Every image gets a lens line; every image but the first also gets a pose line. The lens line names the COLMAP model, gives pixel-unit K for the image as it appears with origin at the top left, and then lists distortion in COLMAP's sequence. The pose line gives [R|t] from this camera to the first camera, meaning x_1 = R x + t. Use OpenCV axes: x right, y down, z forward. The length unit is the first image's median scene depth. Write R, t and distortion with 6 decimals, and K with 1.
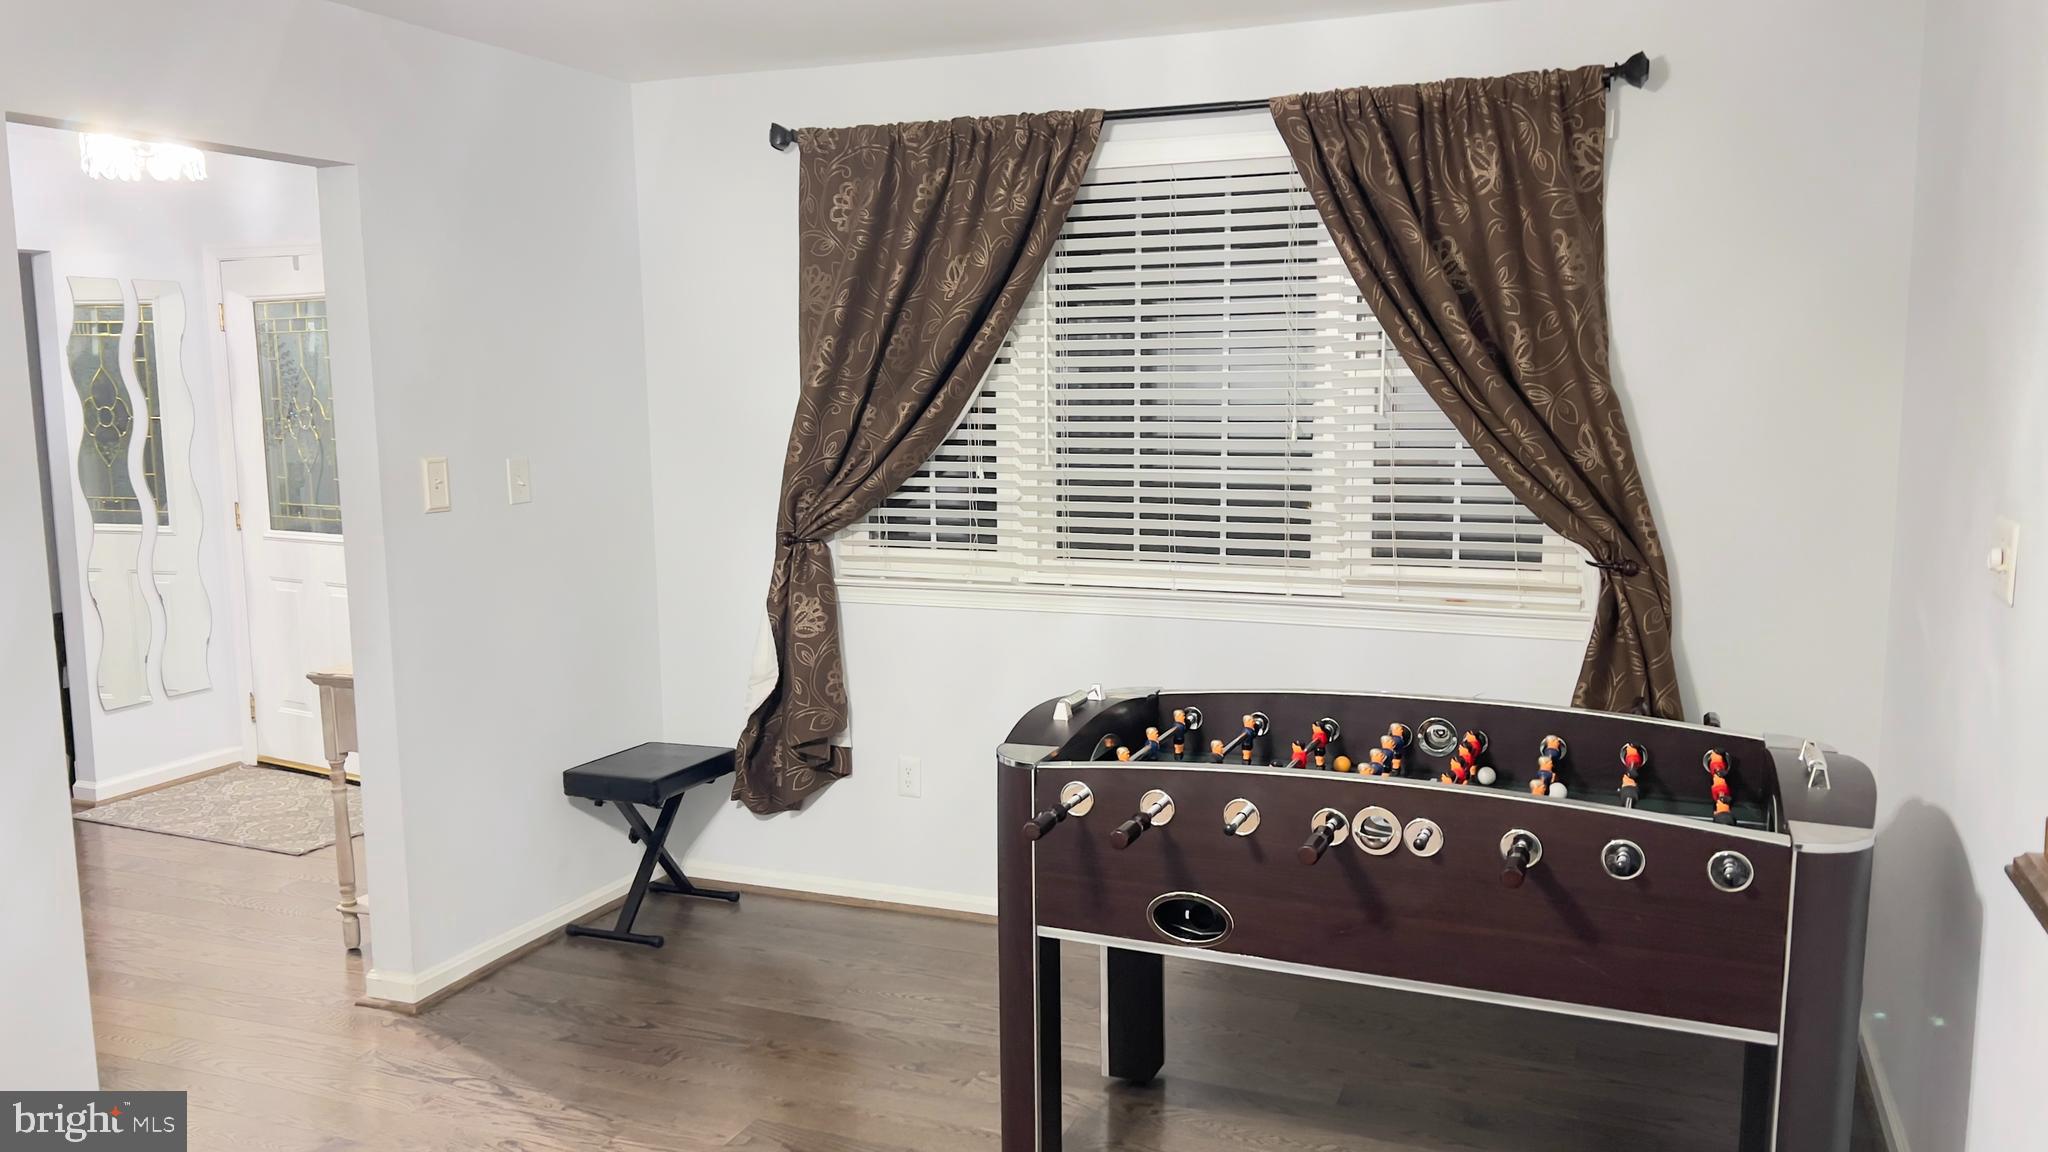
lens RADIAL K [[1510.3, 0, 1010.1], [0, 1510.3, 577.7], [0, 0, 1]] dist [0.058523, -0.079053]
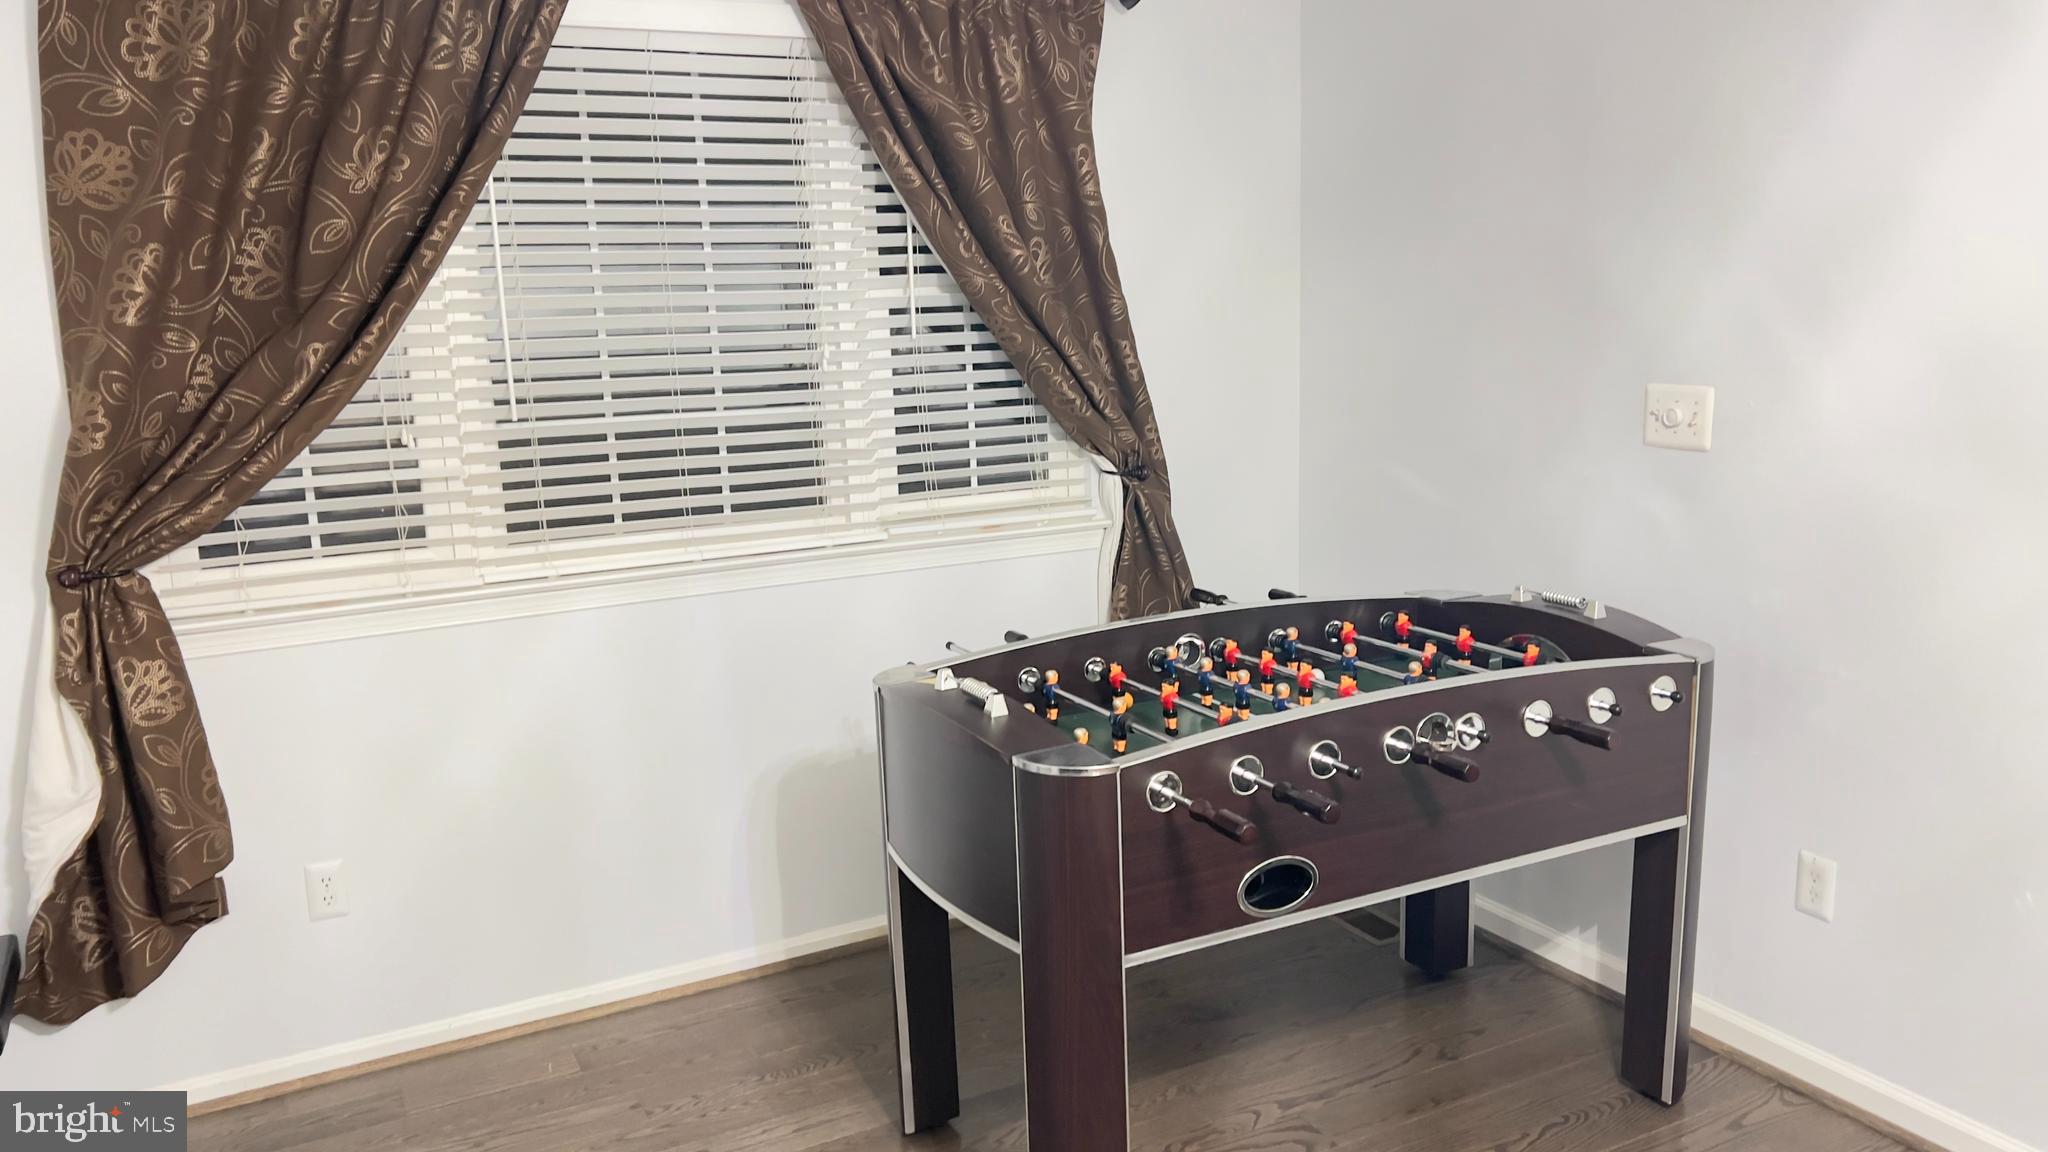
lens RADIAL K [[1509.2, 0, 1024.0], [0, 1509.2, 576.0], [0, 0, 1]] dist [0.033249, -0.079393]
pose [[0.639305, -0.148419, 0.754494, -0.393893], [0.126112, 0.988147, 0.087523, -0.033218], [-0.758541, 0.039196, 0.650445, 0.331783]]
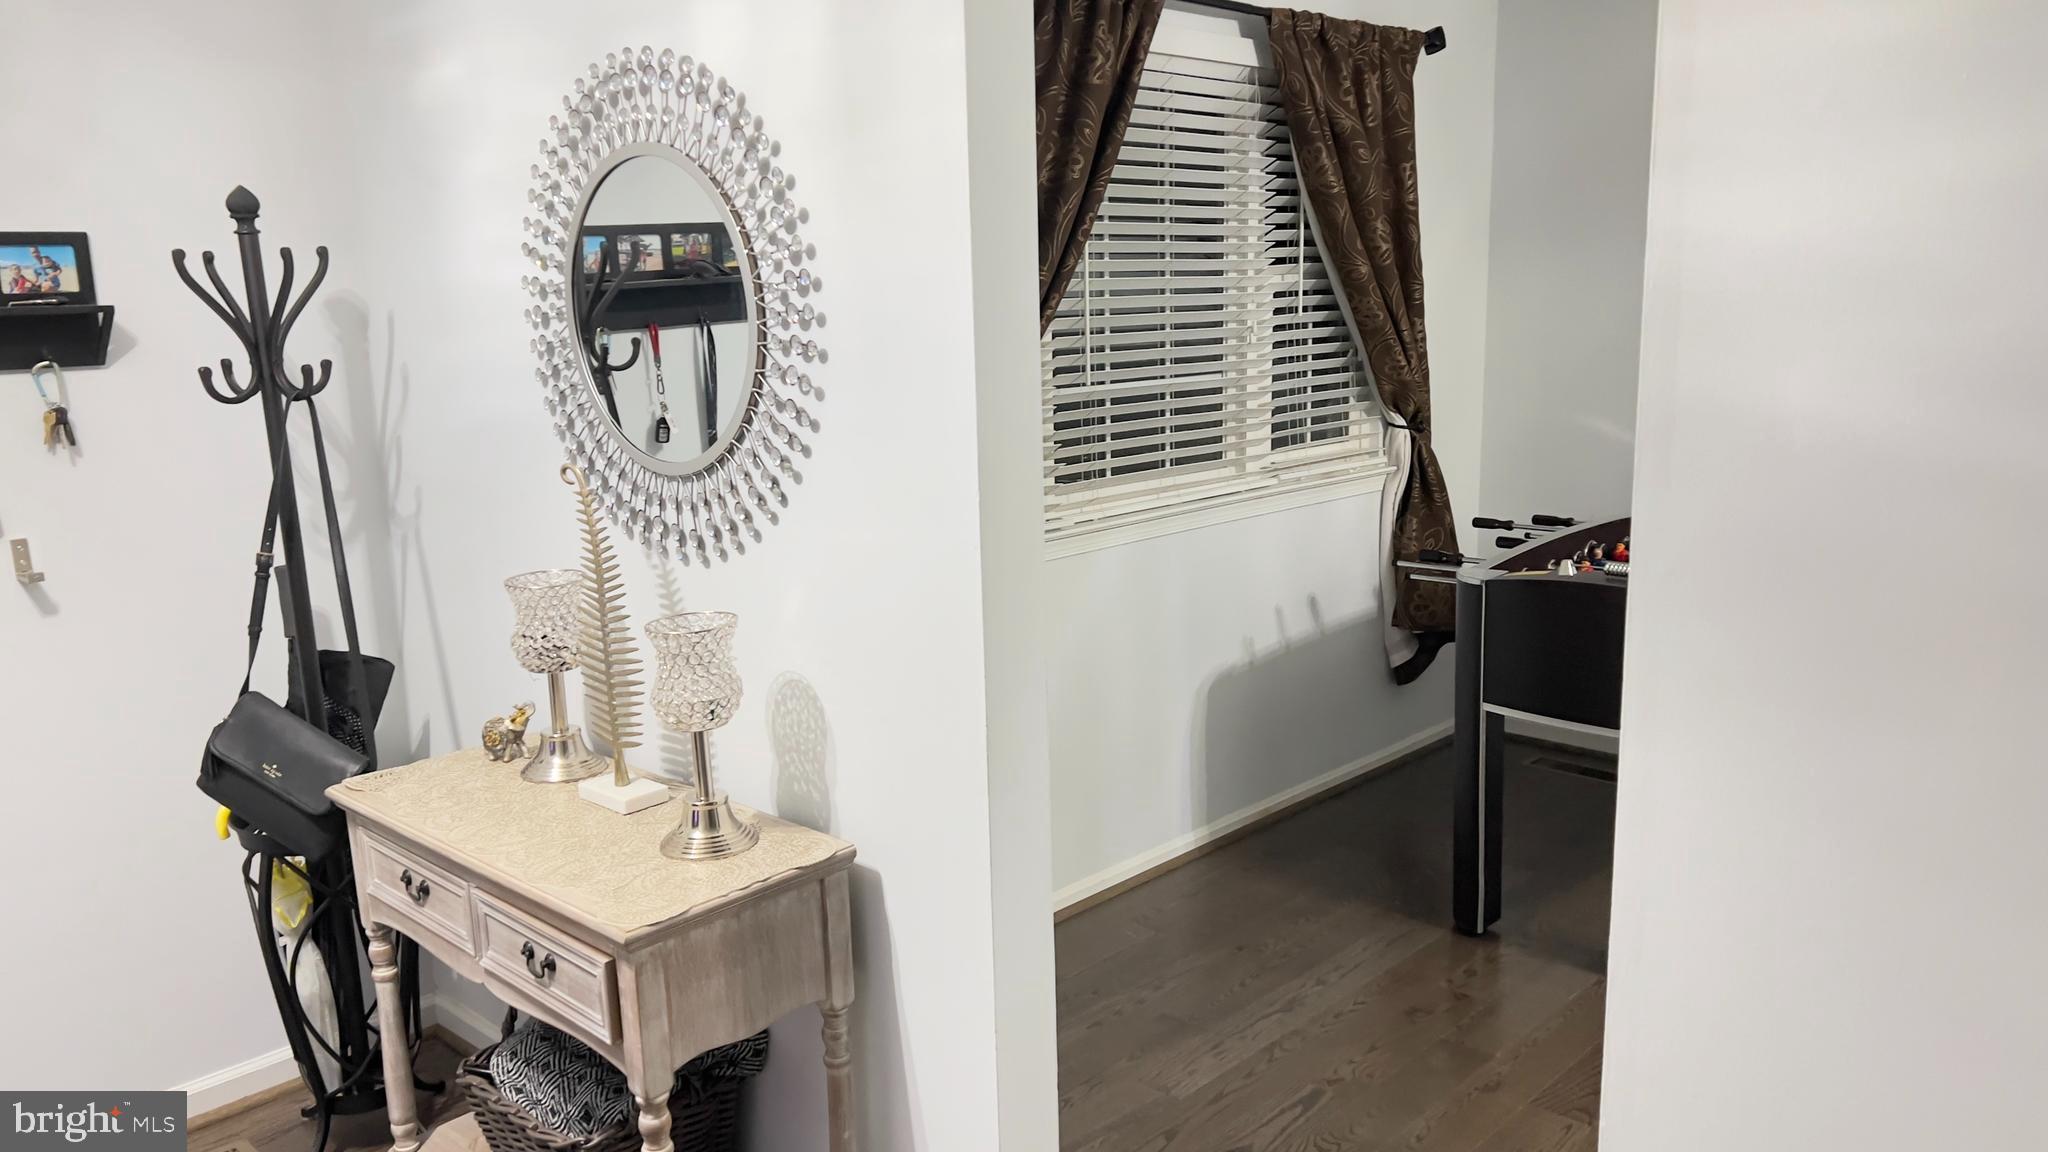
lens RADIAL K [[1510.3, 0, 1010.1], [0, 1510.3, 577.7], [0, 0, 1]] dist [0.058523, -0.079053]
pose [[0.364603, -0.167260, 0.916018, -0.819698], [0.154378, 0.980979, 0.117675, -0.076013], [-0.918277, 0.098508, 0.383489, 0.728731]]
